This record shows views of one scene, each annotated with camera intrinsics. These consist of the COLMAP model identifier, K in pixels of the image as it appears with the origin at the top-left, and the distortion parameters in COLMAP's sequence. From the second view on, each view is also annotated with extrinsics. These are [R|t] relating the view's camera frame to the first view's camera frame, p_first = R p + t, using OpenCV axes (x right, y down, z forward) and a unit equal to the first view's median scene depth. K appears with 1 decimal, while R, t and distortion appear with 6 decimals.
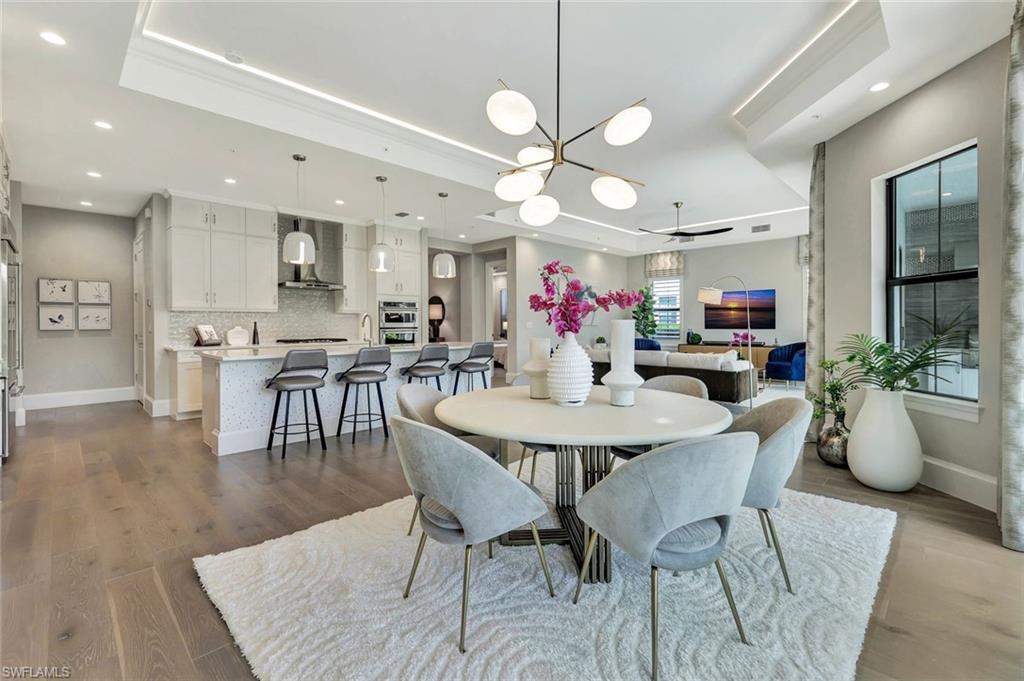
lens RADIAL K [[453.1, 0, 513.8], [0, 453.1, 331.4], [0, 0, 1]] dist [0.002126, -0.000188]
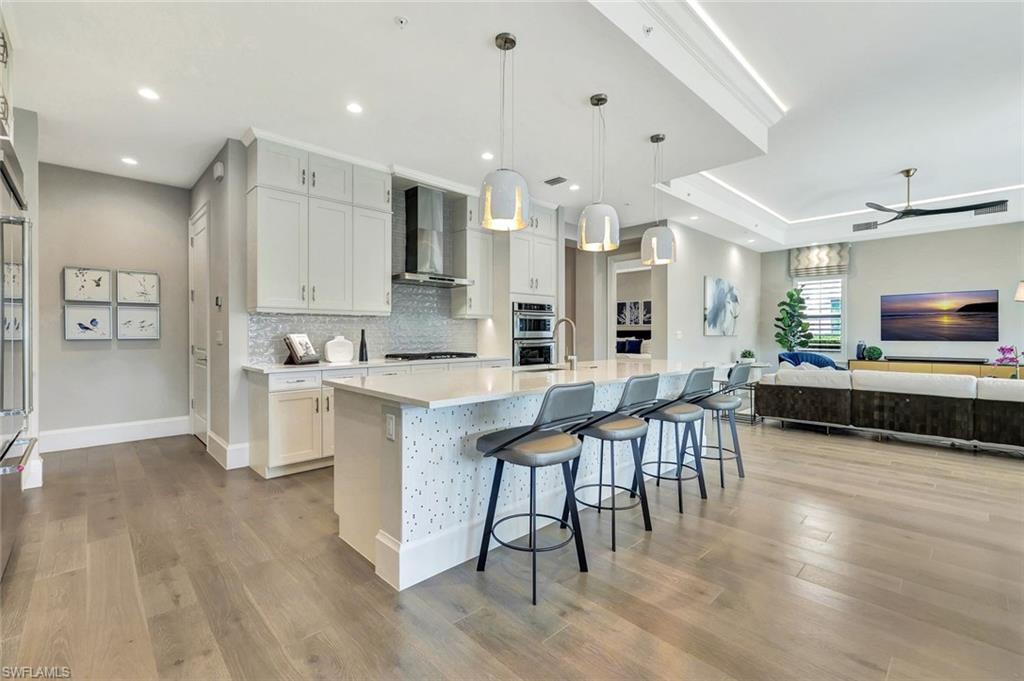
lens RADIAL K [[446.7, 0, 512.0], [0, 446.7, 340.5], [0, 0, 1]] dist [0.000600, 0.000202]
pose [[0.999644, 0.003925, -0.026386, -0.308111], [-0.003942, 0.999992, -0.000575, -0.004088], [0.026384, 0.000679, 0.999652, 0.301129]]
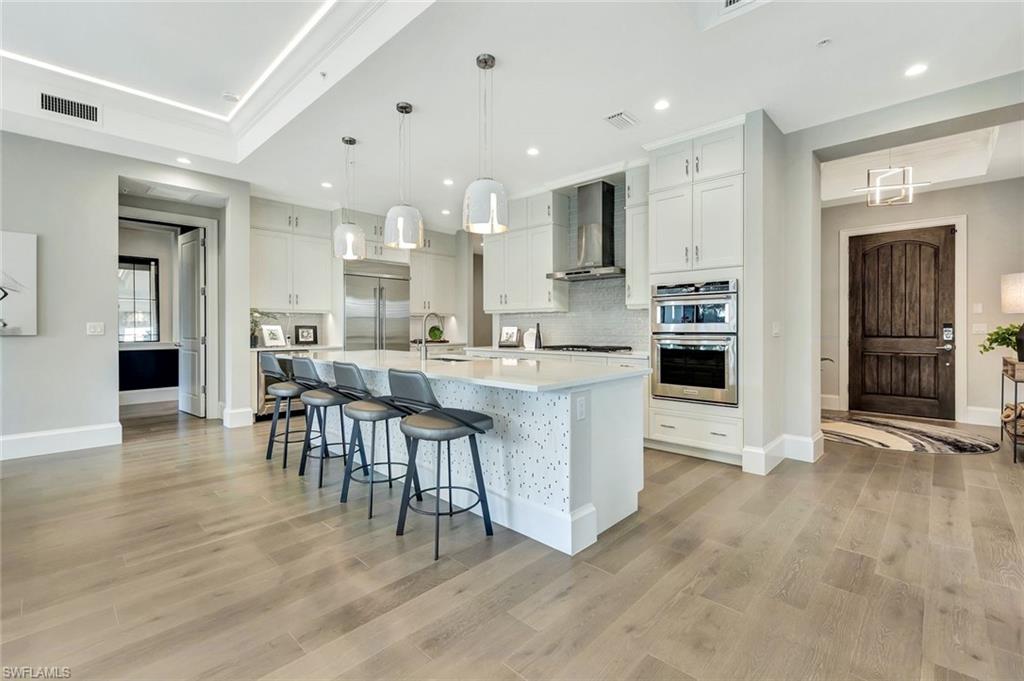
lens RADIAL K [[436.0, 0, 516.5], [0, 436.0, 323.3], [0, 0, 1]] dist [0.000604, 0.000052]
pose [[0.029613, 0.001117, -0.999561, 0.269655], [-0.007589, 0.999971, 0.000893, -0.020595], [0.999533, 0.007559, 0.029620, 0.896854]]
